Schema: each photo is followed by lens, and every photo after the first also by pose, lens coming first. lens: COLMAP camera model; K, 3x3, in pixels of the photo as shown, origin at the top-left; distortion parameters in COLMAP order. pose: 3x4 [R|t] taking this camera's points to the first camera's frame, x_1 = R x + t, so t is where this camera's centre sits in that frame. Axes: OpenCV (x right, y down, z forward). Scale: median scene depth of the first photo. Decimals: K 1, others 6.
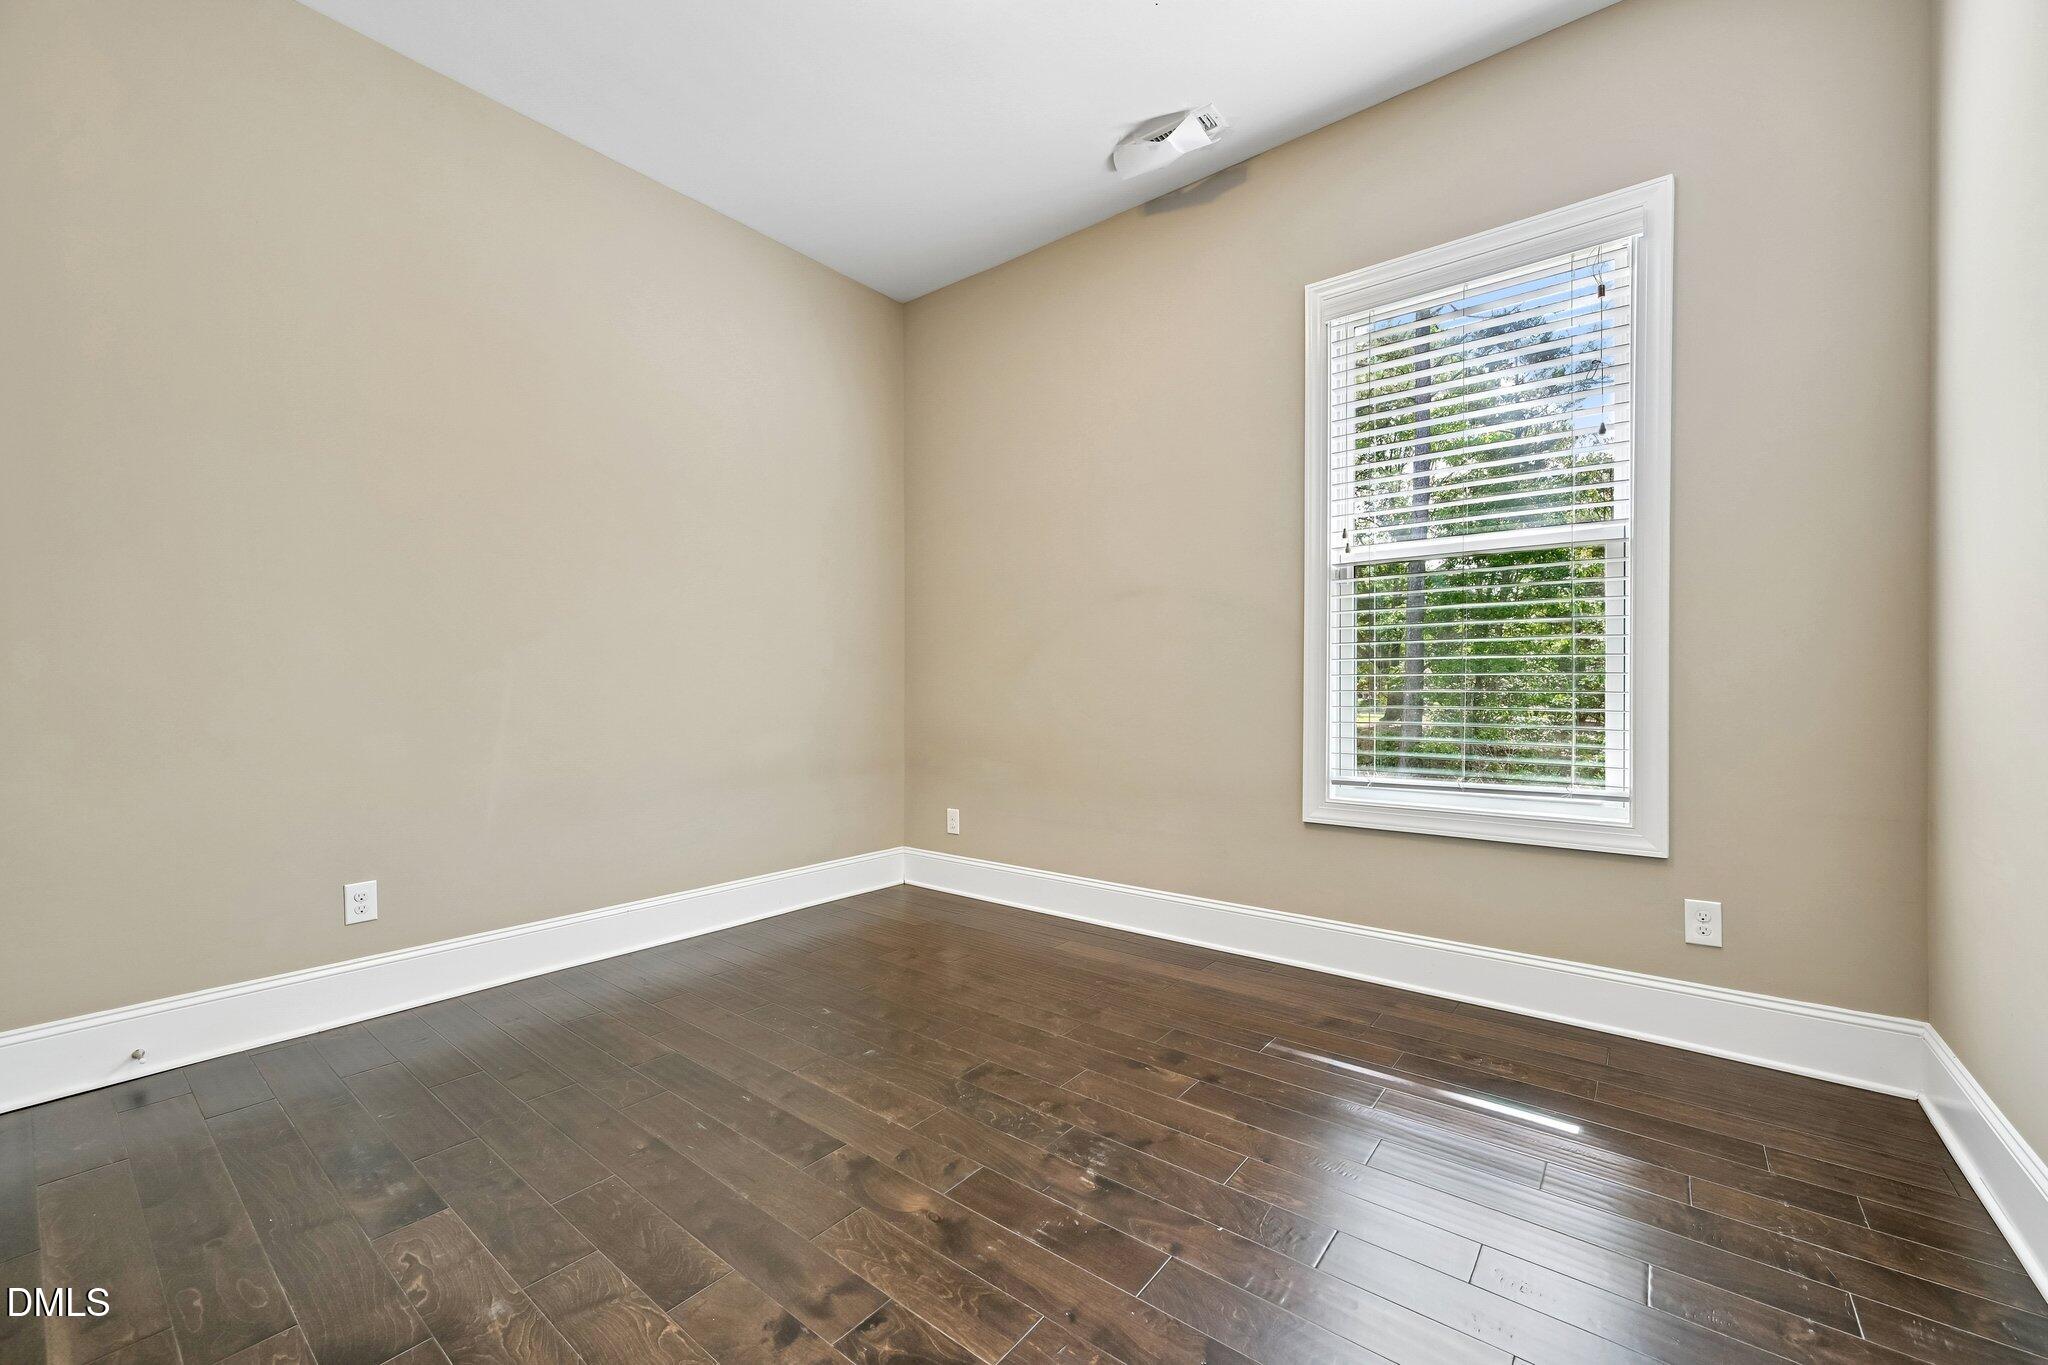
lens RADIAL K [[807.8, 0, 1020.8], [0, 807.8, 698.1], [0, 0, 1]] dist [-0.001713, -0.000273]
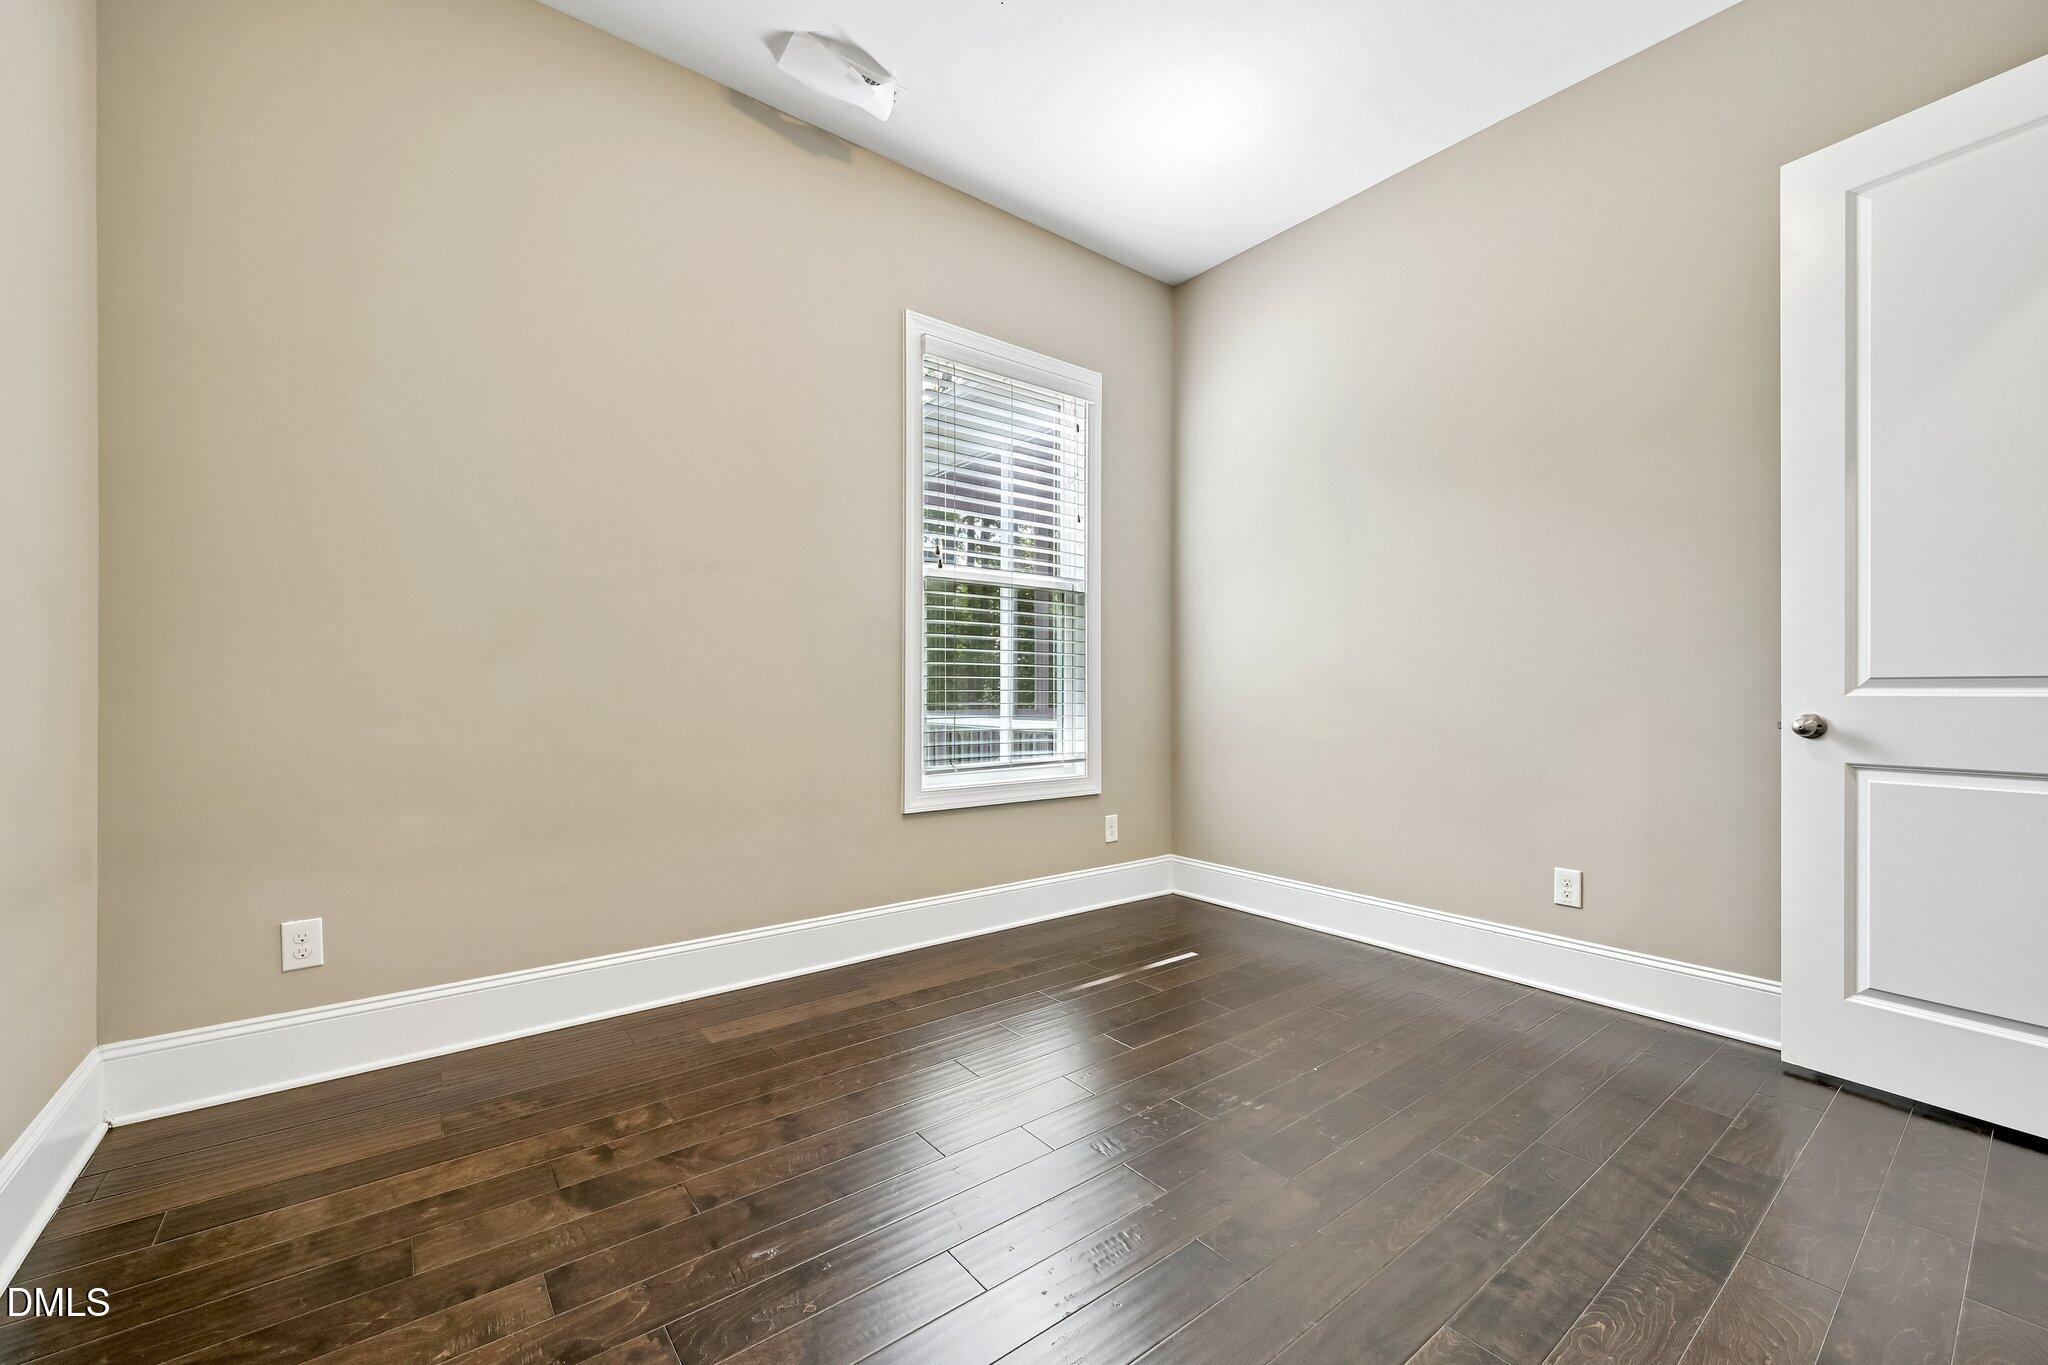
lens RADIAL K [[807.8, 0, 1020.8], [0, 807.8, 698.1], [0, 0, 1]] dist [-0.001713, -0.000273]
pose [[0.248904, 0.001596, 0.968527, -0.710050], [0.014799, 0.999876, -0.005451, 0.012335], [-0.968415, 0.015691, 0.248849, 0.660802]]
